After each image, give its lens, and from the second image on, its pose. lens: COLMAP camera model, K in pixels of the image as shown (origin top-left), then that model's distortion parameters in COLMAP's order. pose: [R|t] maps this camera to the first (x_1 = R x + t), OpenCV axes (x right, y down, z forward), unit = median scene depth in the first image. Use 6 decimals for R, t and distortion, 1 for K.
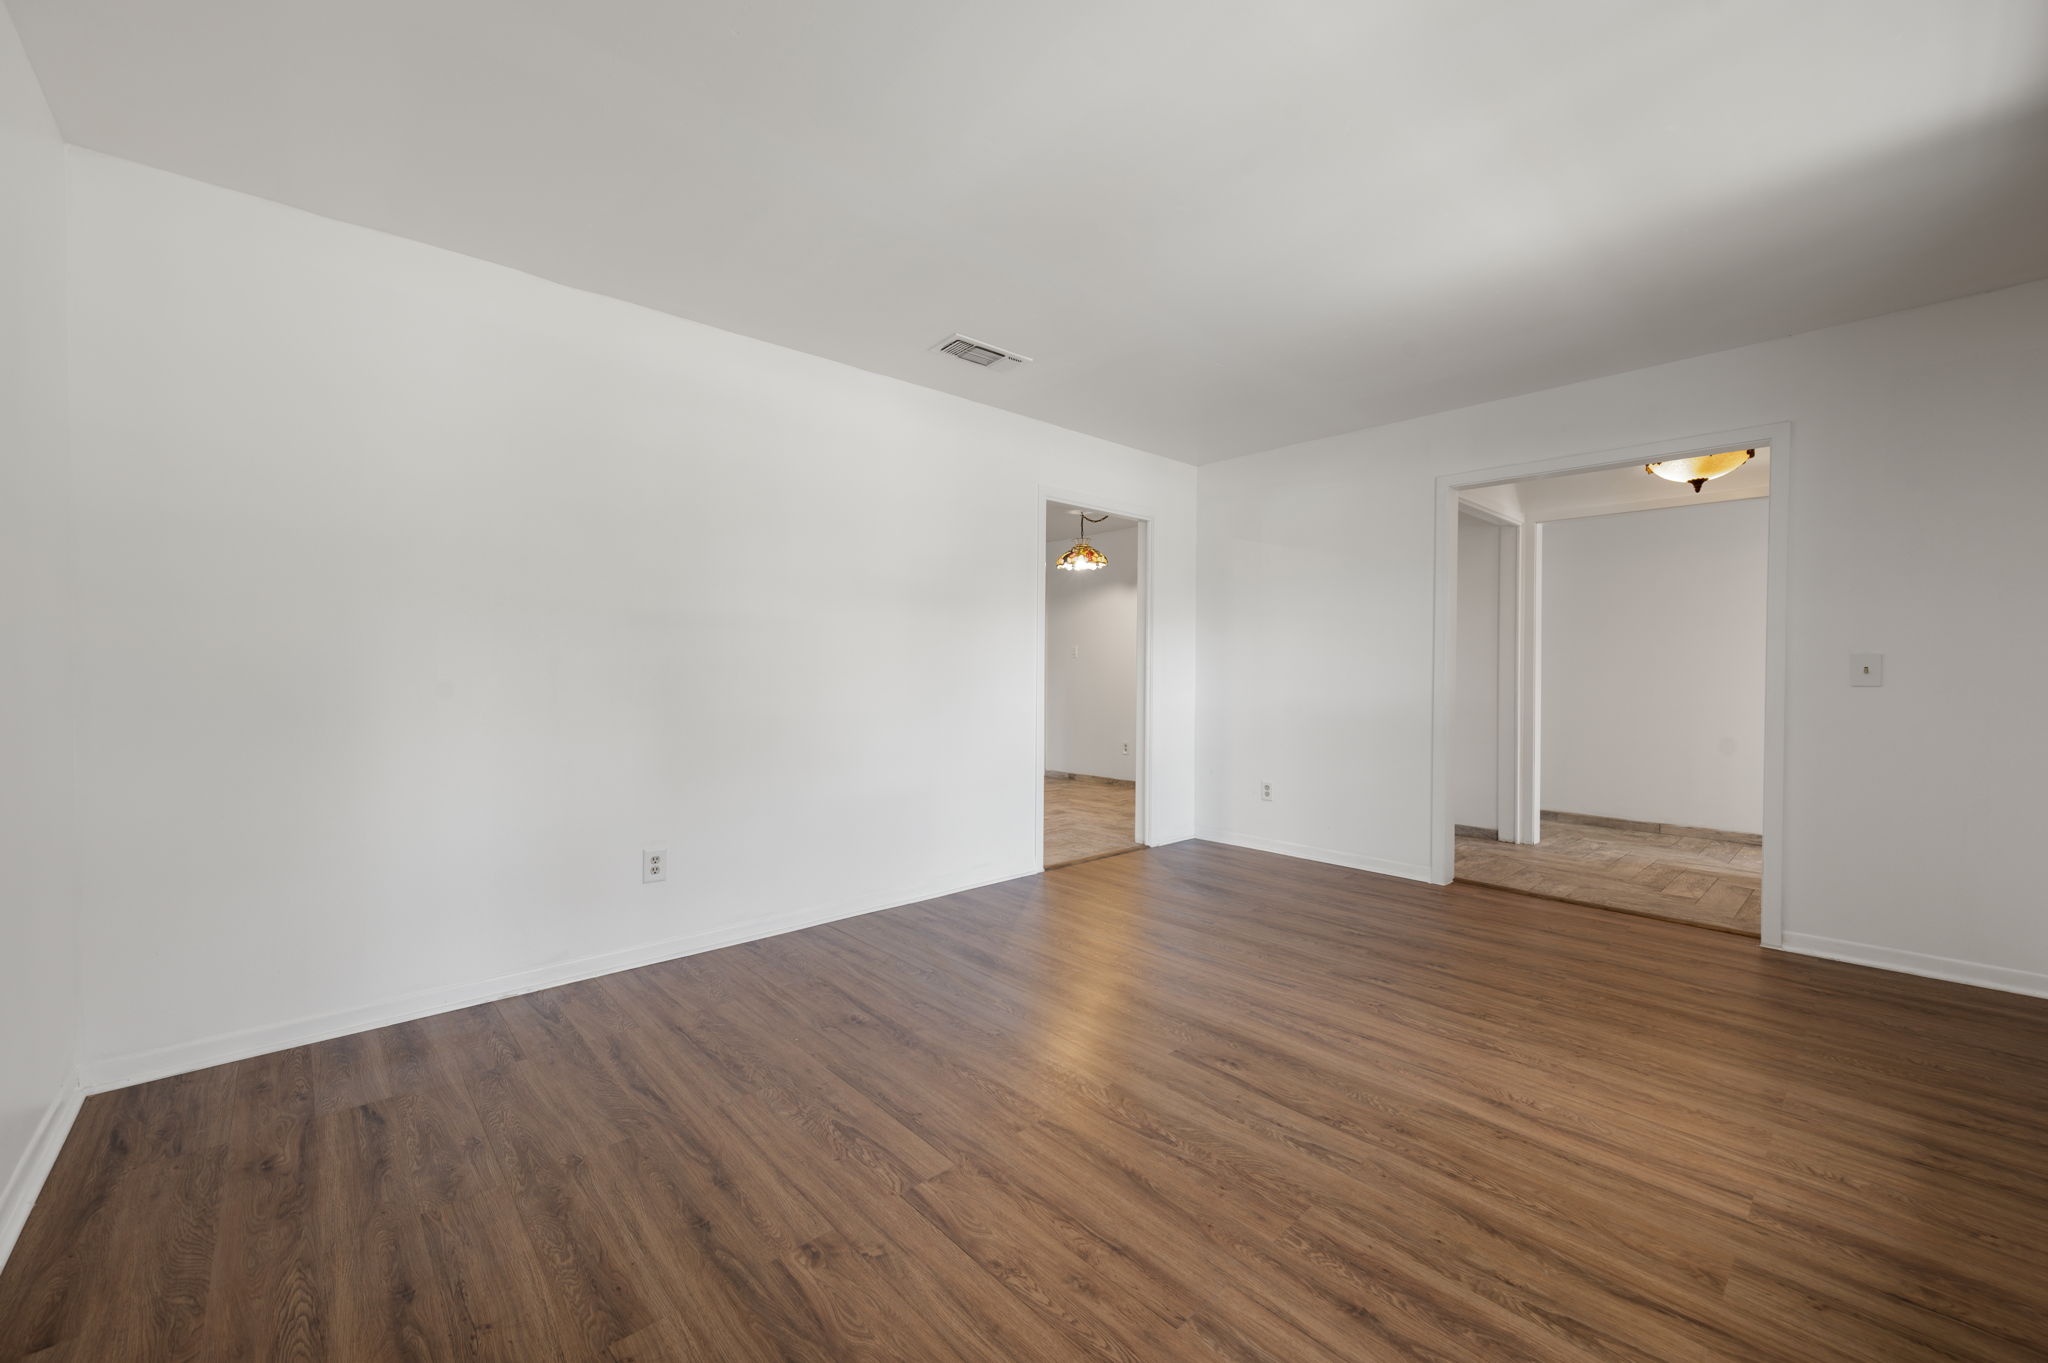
lens RADIAL K [[811.5, 0, 1020.3], [0, 811.5, 675.3], [0, 0, 1]] dist [-0.000006, 0.000038]
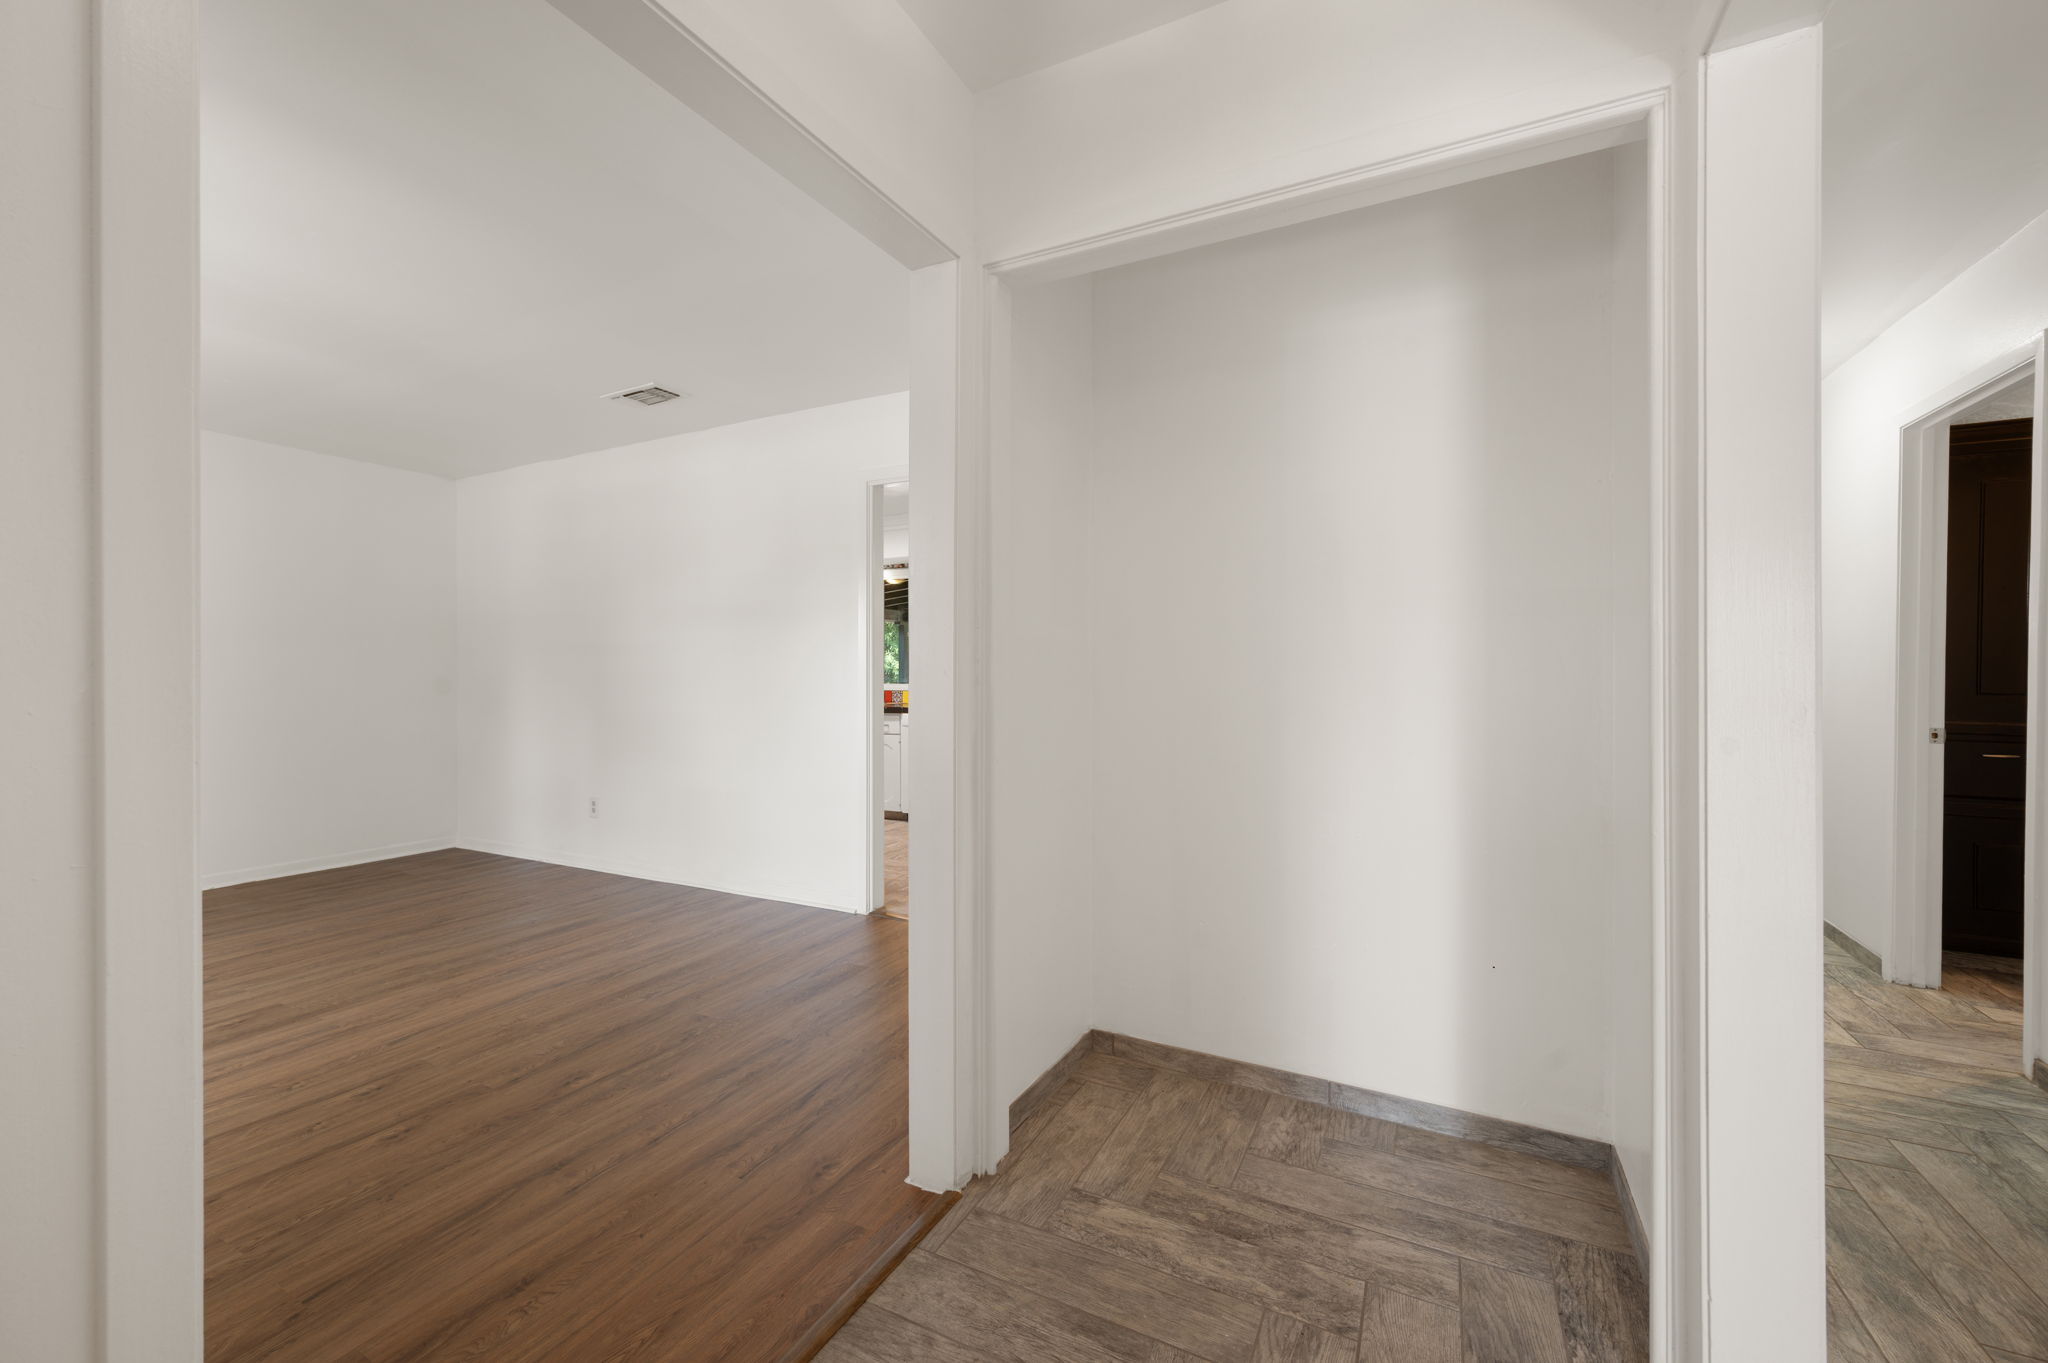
lens RADIAL K [[811.5, 0, 1023.3], [0, 811.5, 676.7], [0, 0, 1]] dist [-0.000006, 0.000038]
pose [[0.360730, 0.003628, -0.932663, 1.300302], [-0.016418, 0.999862, -0.002460, -0.023632], [0.932526, 0.016200, 0.360740, 1.215833]]
